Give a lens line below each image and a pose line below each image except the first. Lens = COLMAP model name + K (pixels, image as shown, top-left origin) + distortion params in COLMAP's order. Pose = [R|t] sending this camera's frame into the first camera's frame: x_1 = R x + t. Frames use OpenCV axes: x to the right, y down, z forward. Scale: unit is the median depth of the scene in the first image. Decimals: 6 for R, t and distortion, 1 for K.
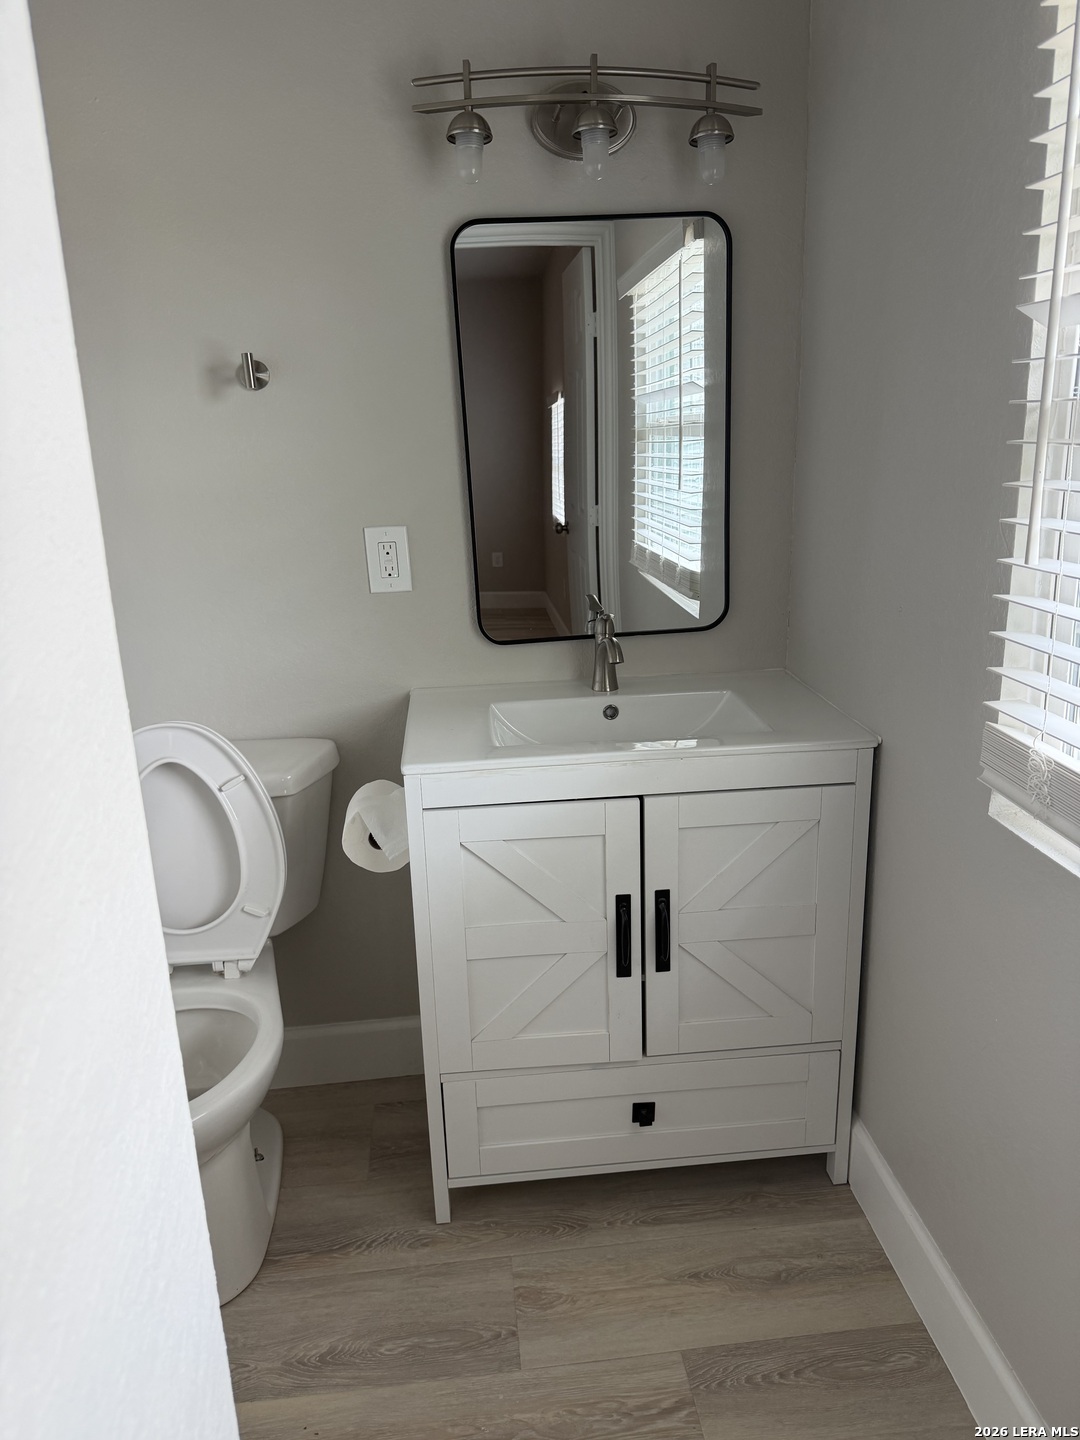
lens RADIAL K [[1019.4, 0, 532.2], [0, 1019.4, 718.7], [0, 0, 1]] dist [0.004842, -0.004988]
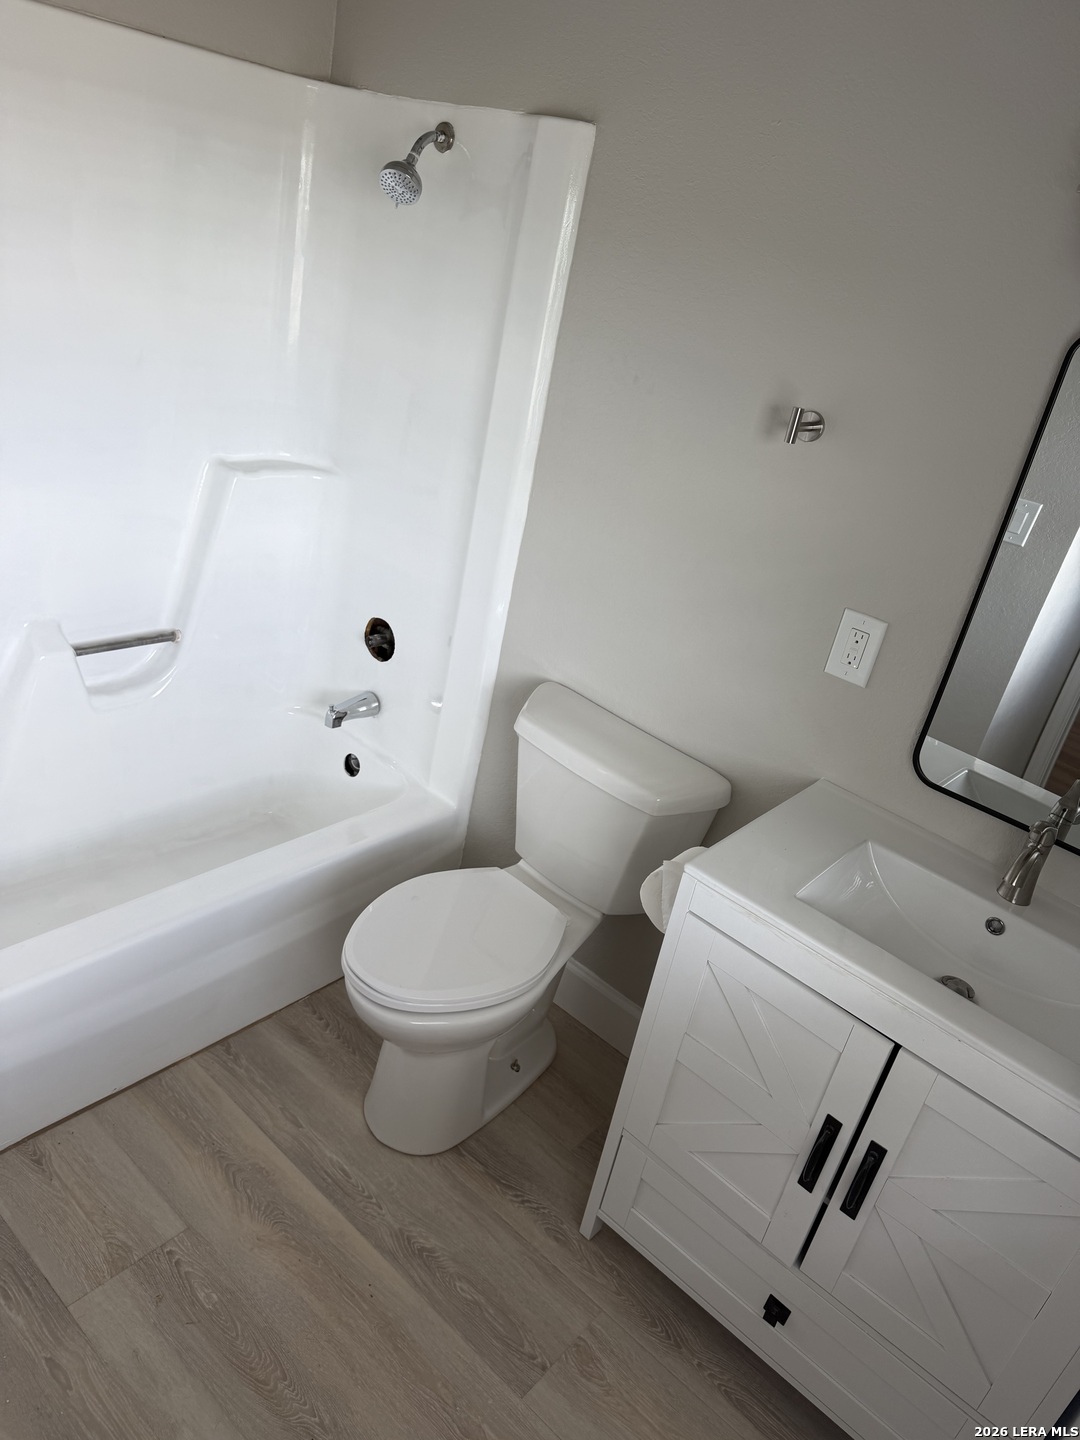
lens RADIAL K [[1019.4, 0, 536.1], [0, 1019.4, 724.7], [0, 0, 1]] dist [0.004842, -0.004988]
pose [[0.675027, 0.470026, -0.568695, 0.254440], [-0.388811, 0.881712, 0.267225, -0.264427], [0.627028, 0.040730, 0.777931, 0.123131]]
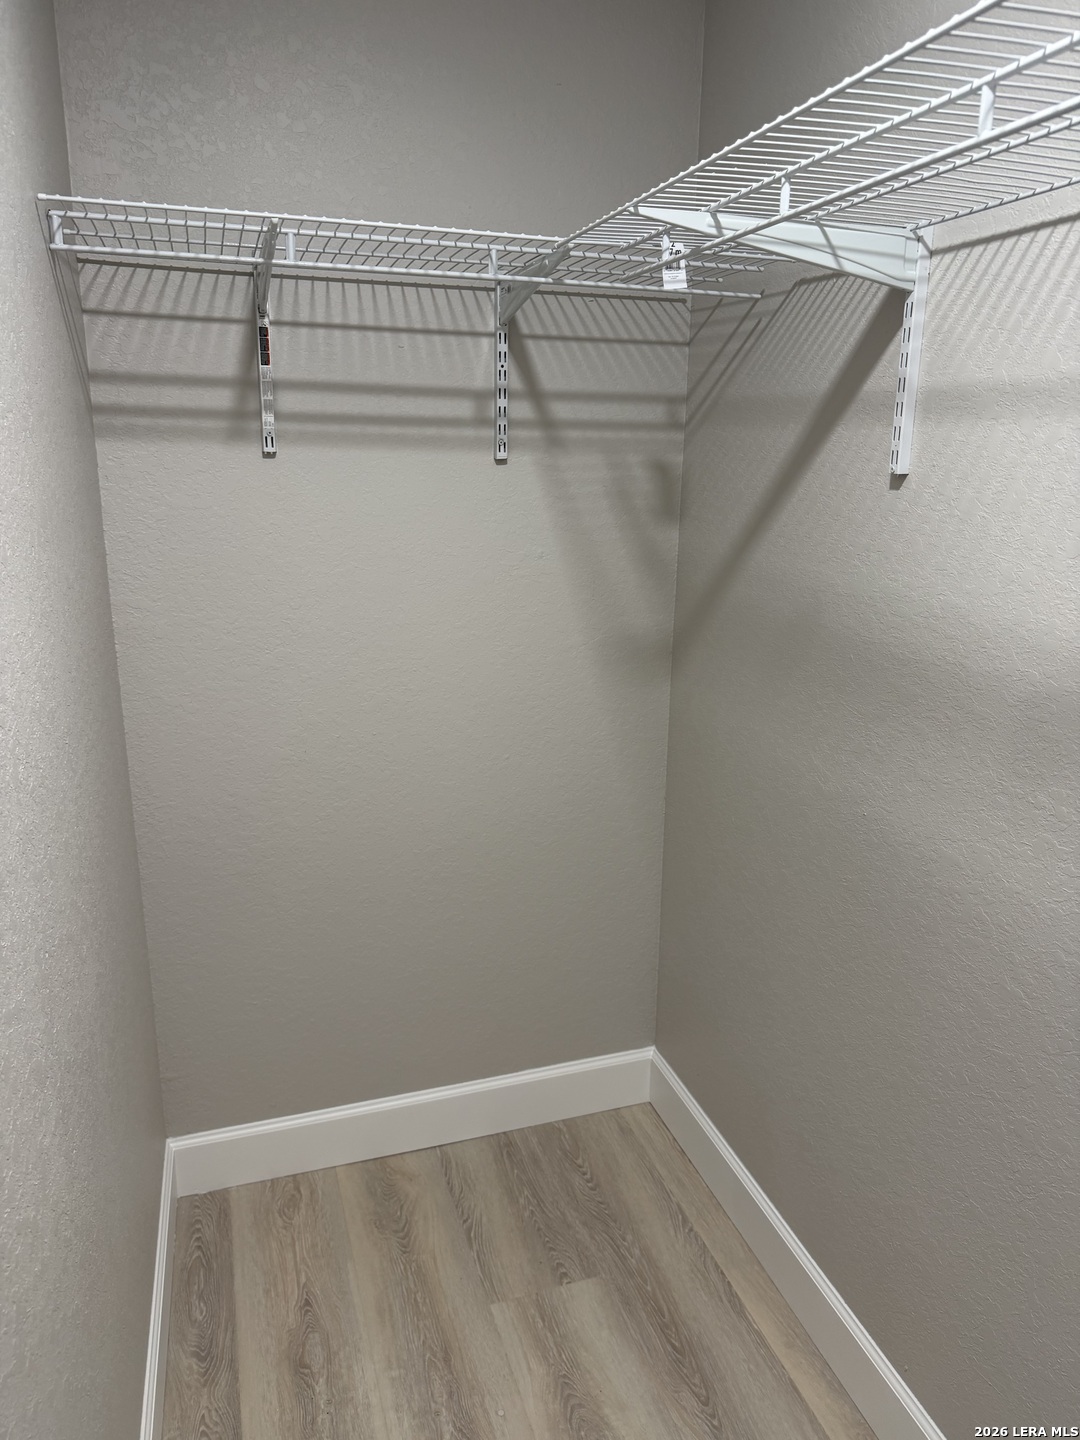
lens RADIAL K [[1019.4, 0, 540.1], [0, 1019.4, 720.1], [0, 0, 1]] dist [0.004842, -0.004988]
pose [[-0.237833, -0.207476, 0.948888, -1.148358], [0.210613, 0.942662, 0.258904, -0.247069], [-0.948197, 0.261425, -0.180499, 0.615030]]
